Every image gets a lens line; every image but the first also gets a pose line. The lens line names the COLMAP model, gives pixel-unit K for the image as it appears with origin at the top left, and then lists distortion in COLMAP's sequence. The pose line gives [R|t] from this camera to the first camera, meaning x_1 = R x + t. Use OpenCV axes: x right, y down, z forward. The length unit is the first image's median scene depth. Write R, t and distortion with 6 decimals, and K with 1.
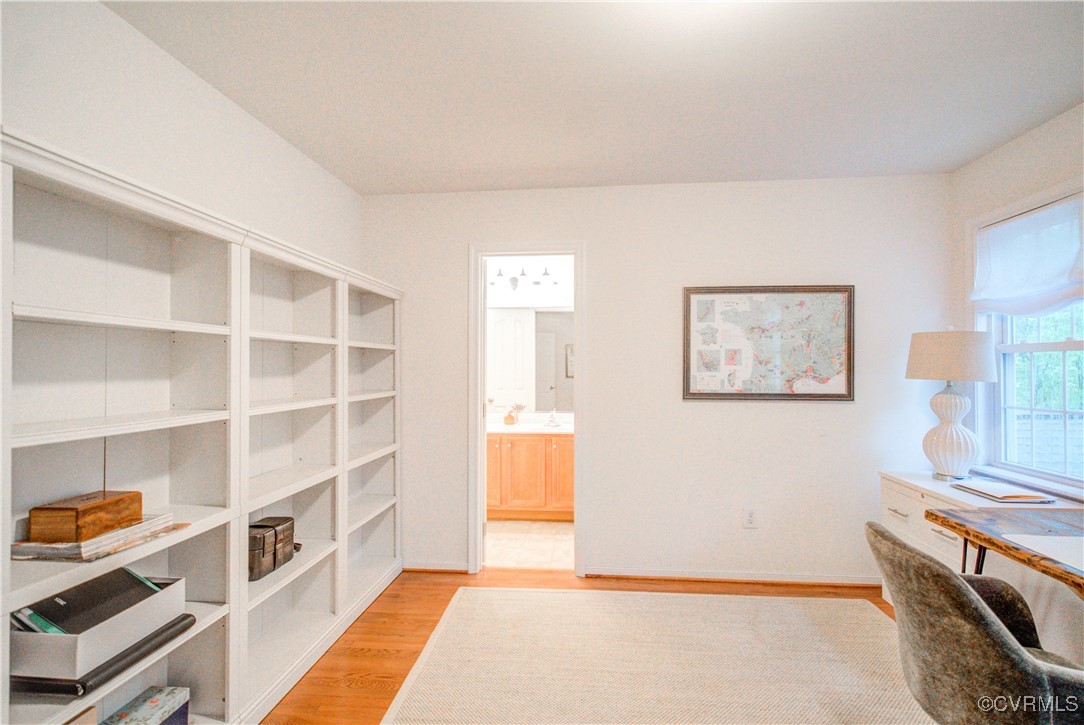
lens RADIAL K [[513.2, 0, 548.8], [0, 513.2, 367.7], [0, 0, 1]] dist [-0.000831, -0.000511]
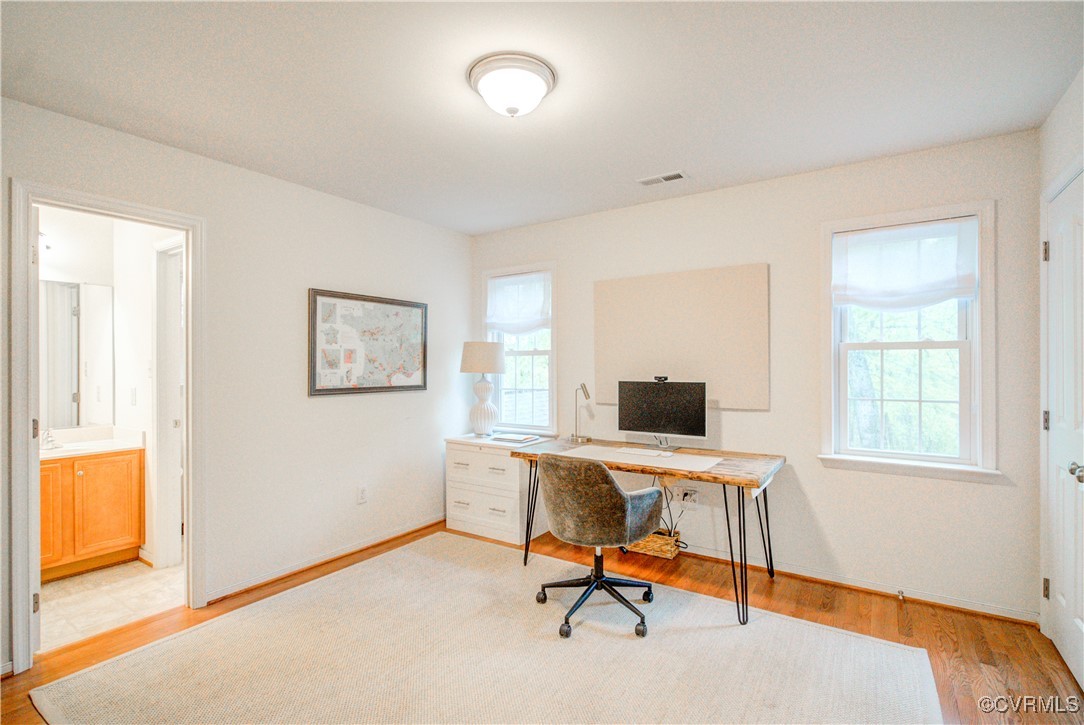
lens RADIAL K [[513.2, 0, 548.8], [0, 513.2, 367.7], [0, 0, 1]] dist [-0.000831, -0.000511]
pose [[0.471216, -0.005570, 0.882000, -0.436542], [0.002420, 0.999984, 0.005022, 0.000570], [-0.882014, -0.000232, 0.471223, 0.078479]]
